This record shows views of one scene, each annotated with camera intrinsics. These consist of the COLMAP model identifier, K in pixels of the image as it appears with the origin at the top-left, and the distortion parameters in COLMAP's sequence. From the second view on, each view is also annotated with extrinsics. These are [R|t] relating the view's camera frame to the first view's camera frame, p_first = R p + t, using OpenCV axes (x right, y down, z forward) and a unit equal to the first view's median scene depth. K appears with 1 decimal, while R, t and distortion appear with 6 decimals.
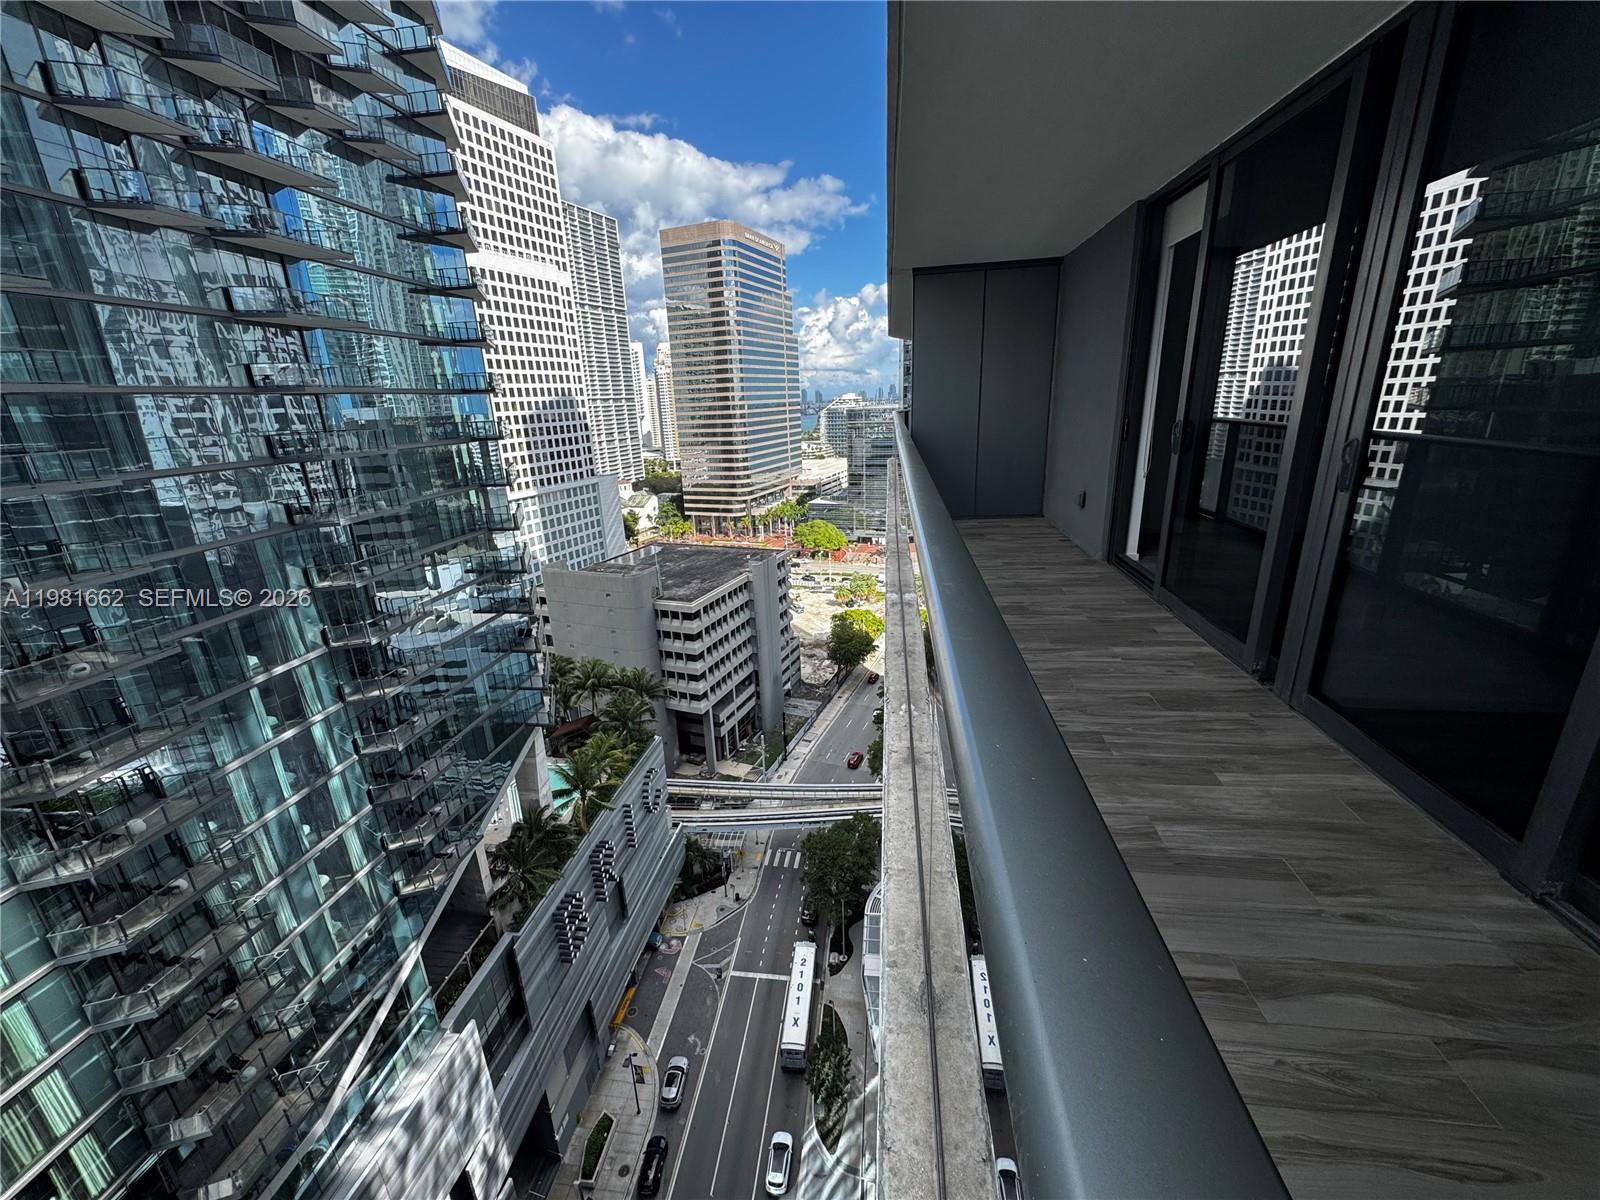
lens RADIAL K [[640.5, 0, 794.4], [0, 640.5, 602.5], [0, 0, 1]] dist [-0.000443, -0.000771]
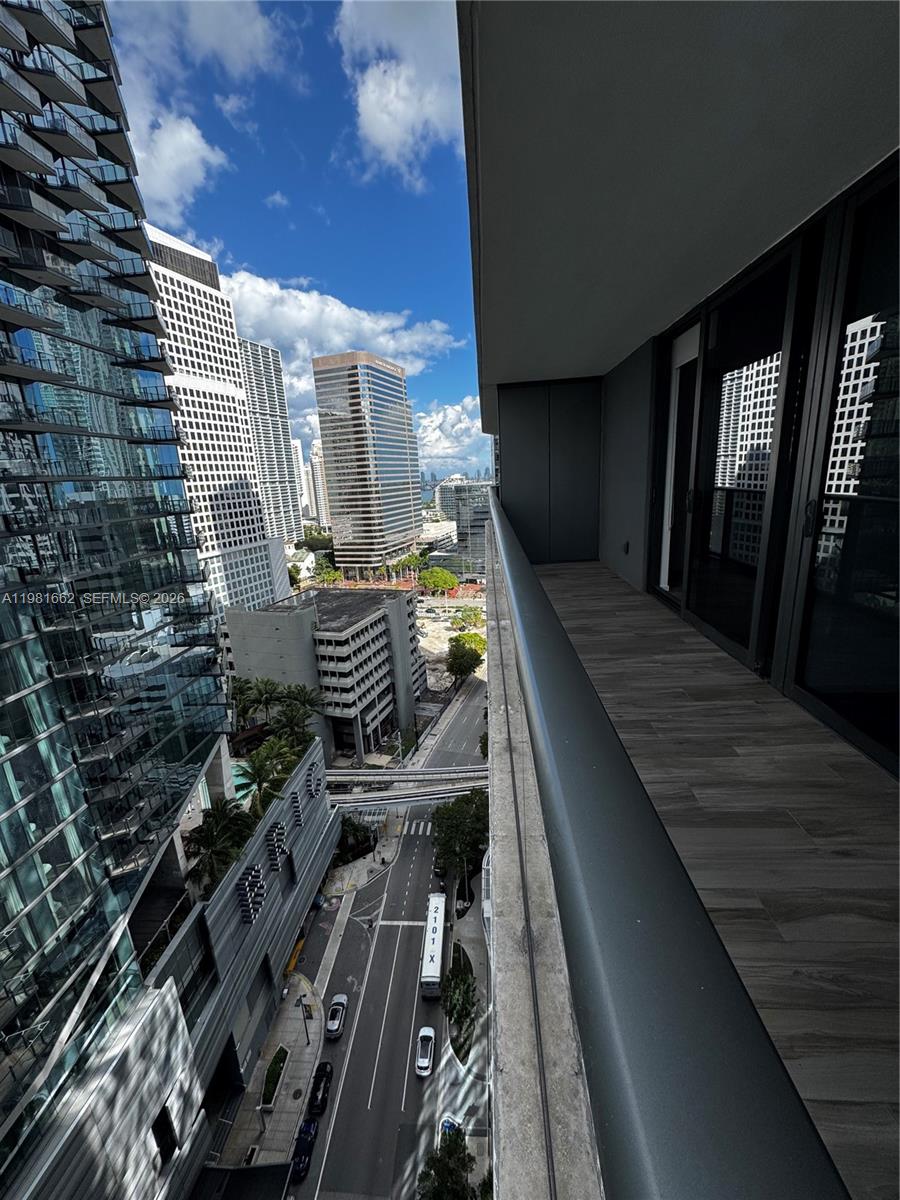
lens RADIAL K [[477.9, 0, 450.0], [0, 477.9, 600.0], [0, 0, 1]] dist [-0.001771, 0.000025]
pose [[0.997764, -0.032669, 0.058299, 0.005970], [0.036039, 0.997682, -0.057715, -0.002264], [-0.056278, 0.059687, 0.996629, 0.006205]]
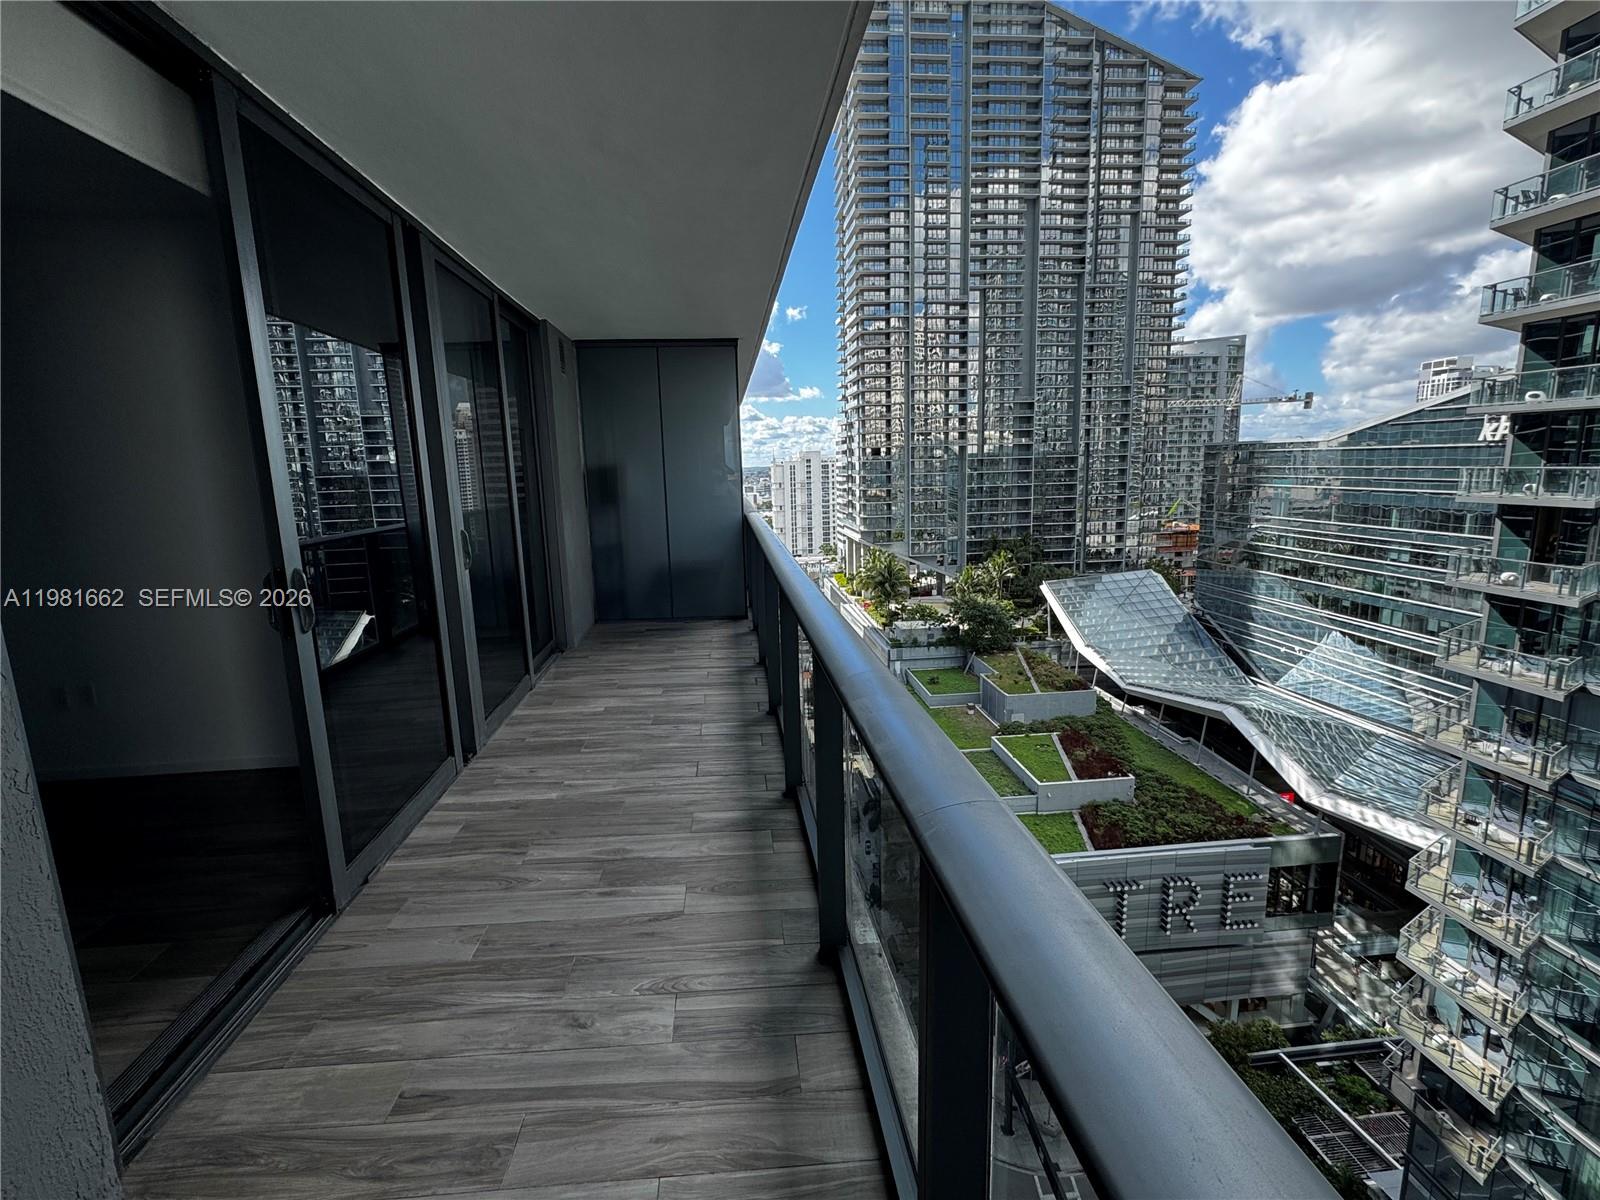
lens RADIAL K [[744.7, 0, 796.4], [0, 744.7, 597.9], [0, 0, 1]] dist [-0.000714, -0.000387]
pose [[-0.969930, 0.106742, -0.218729, 0.206672], [-0.009444, 0.881513, 0.472065, -0.326000], [0.243202, 0.459935, -0.853998, 0.958373]]
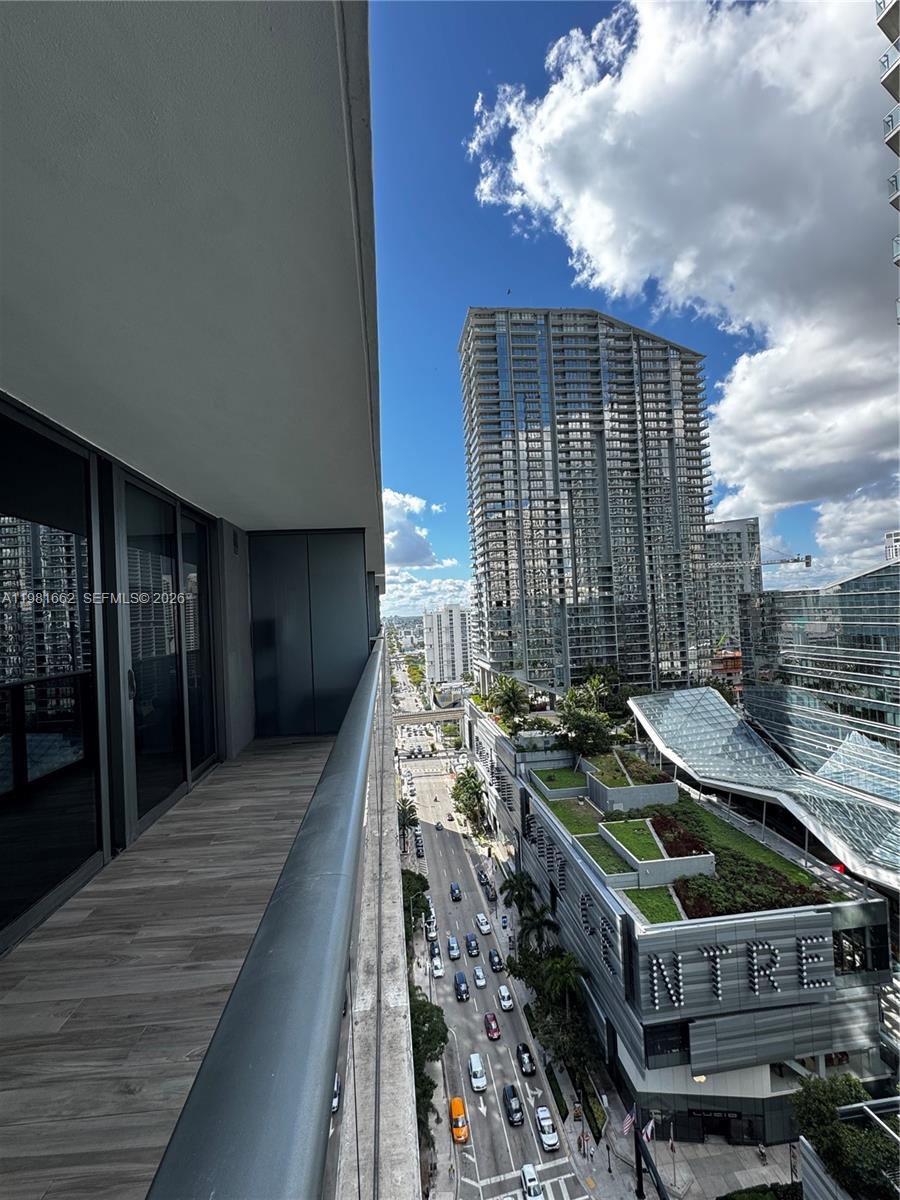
lens RADIAL K [[558.5, 0, 450.0], [0, 558.5, 600.0], [0, 0, 1]] dist [-0.000714, -0.000387]
pose [[-0.964862, 0.080030, -0.250271, 0.144377], [0.005494, 0.958423, 0.285298, -0.330115], [0.262698, 0.273898, -0.925186, 0.981572]]
